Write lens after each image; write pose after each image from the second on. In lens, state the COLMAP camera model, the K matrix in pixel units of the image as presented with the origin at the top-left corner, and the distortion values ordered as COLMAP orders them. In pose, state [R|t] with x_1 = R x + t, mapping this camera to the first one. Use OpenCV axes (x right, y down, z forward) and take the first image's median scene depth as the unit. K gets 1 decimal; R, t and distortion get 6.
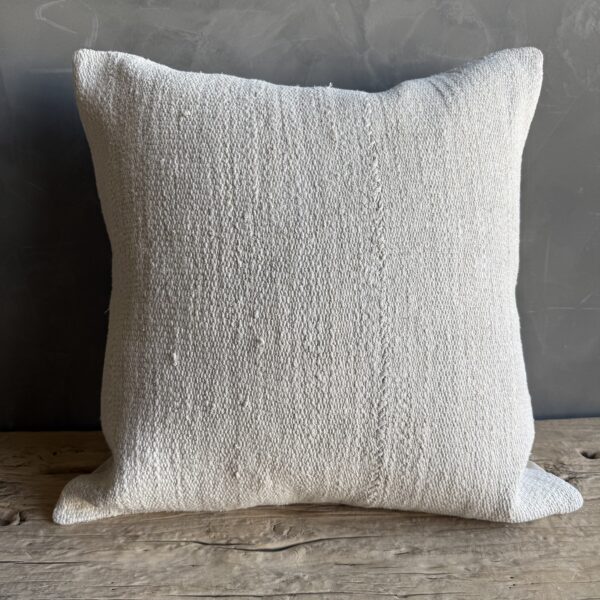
lens RADIAL K [[592.7, 0, 295.6], [0, 592.7, 301.6], [0, 0, 1]] dist [-0.018506, 0.000000]
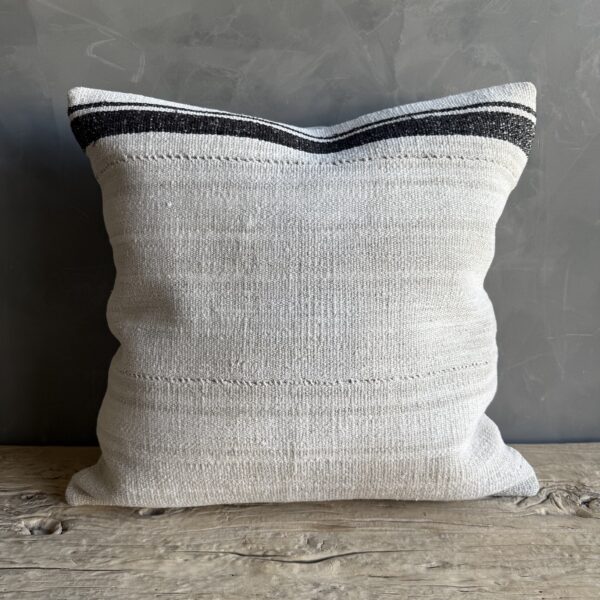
lens RADIAL K [[592.7, 0, 293.7], [0, 592.7, 298.9], [0, 0, 1]] dist [-0.018506, 0.000000]
pose [[0.999830, 0.015947, -0.009273, -0.060031], [-0.016376, 0.998702, -0.048224, 0.008576], [0.008492, 0.048367, 0.998794, -0.058751]]
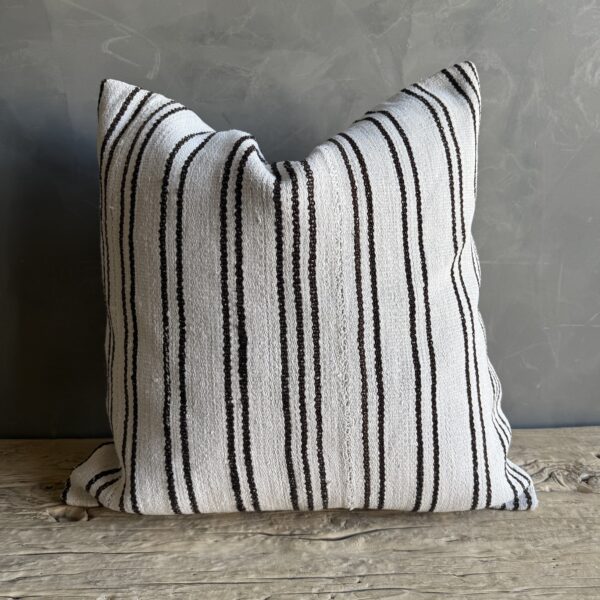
lens RADIAL K [[592.7, 0, 300.2], [0, 592.7, 299.1], [0, 0, 1]] dist [-0.018506, 0.000000]
pose [[0.998455, 0.013584, 0.053883, -0.161132], [-0.010689, 0.998503, -0.053648, 0.037104], [-0.054531, 0.052989, 0.997105, -0.101274]]
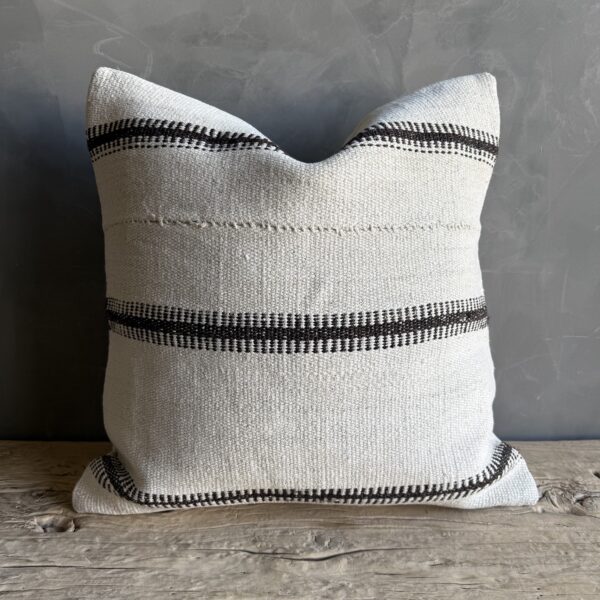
lens RADIAL K [[592.7, 0, 296.3], [0, 592.7, 301.6], [0, 0, 1]] dist [-0.018506, 0.000000]
pose [[0.999526, 0.025760, 0.016847, -0.102693], [-0.025549, 0.999594, -0.012624, -0.035147], [-0.017165, 0.012187, 0.999778, -0.081829]]
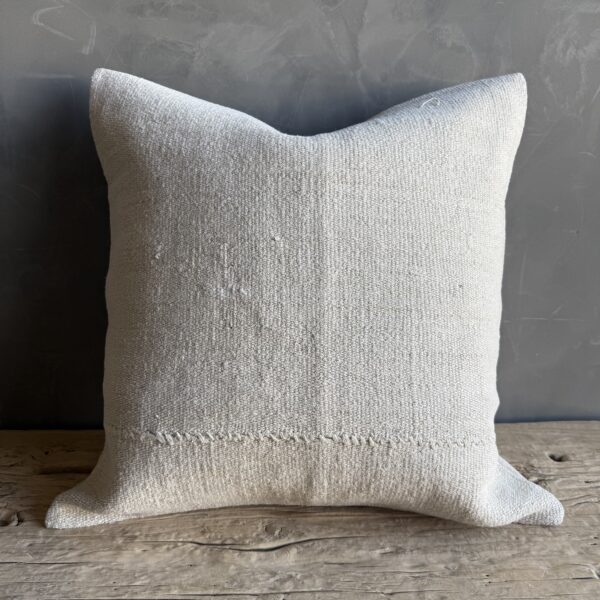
lens RADIAL K [[592.7, 0, 296.0], [0, 592.7, 301.6], [0, 0, 1]] dist [-0.018506, 0.000000]
pose [[0.998286, 0.018991, 0.055358, -0.050032], [-0.020399, 0.999480, 0.024969, -0.050859], [-0.054855, -0.026055, 0.998154, -0.048004]]
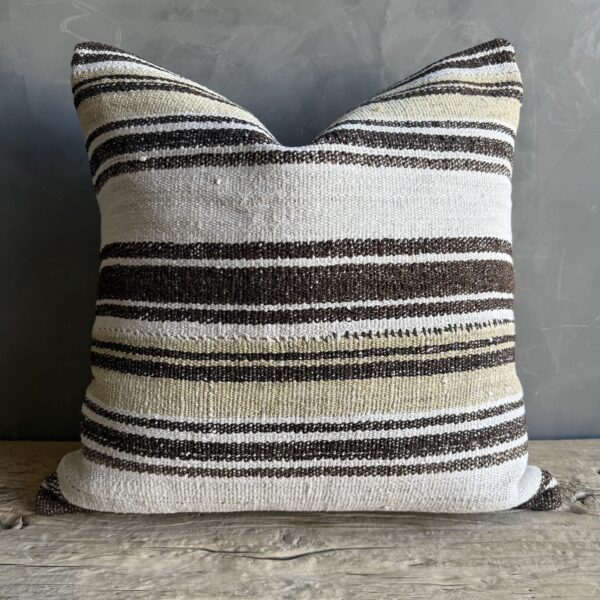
lens RADIAL K [[592.7, 0, 297.2], [0, 592.7, 302.1], [0, 0, 1]] dist [-0.018506, 0.000000]
pose [[0.999775, 0.020401, -0.005823, -0.016349], [-0.020730, 0.997766, -0.063501, 0.060182], [0.004515, 0.063607, 0.997965, 0.006456]]
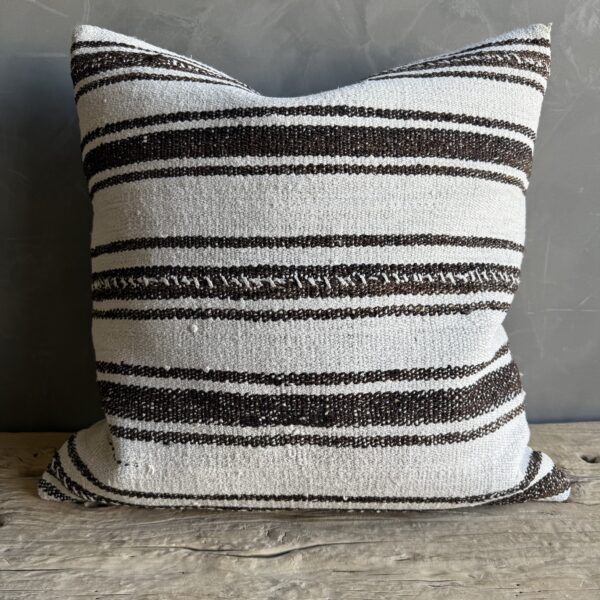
lens RADIAL K [[592.7, 0, 298.5], [0, 592.7, 301.6], [0, 0, 1]] dist [-0.018506, 0.000000]
pose [[0.999385, 0.013379, 0.032420, -0.023909], [-0.012902, 0.999806, -0.014873, 0.024311], [-0.032613, 0.014446, 0.999364, 0.042961]]
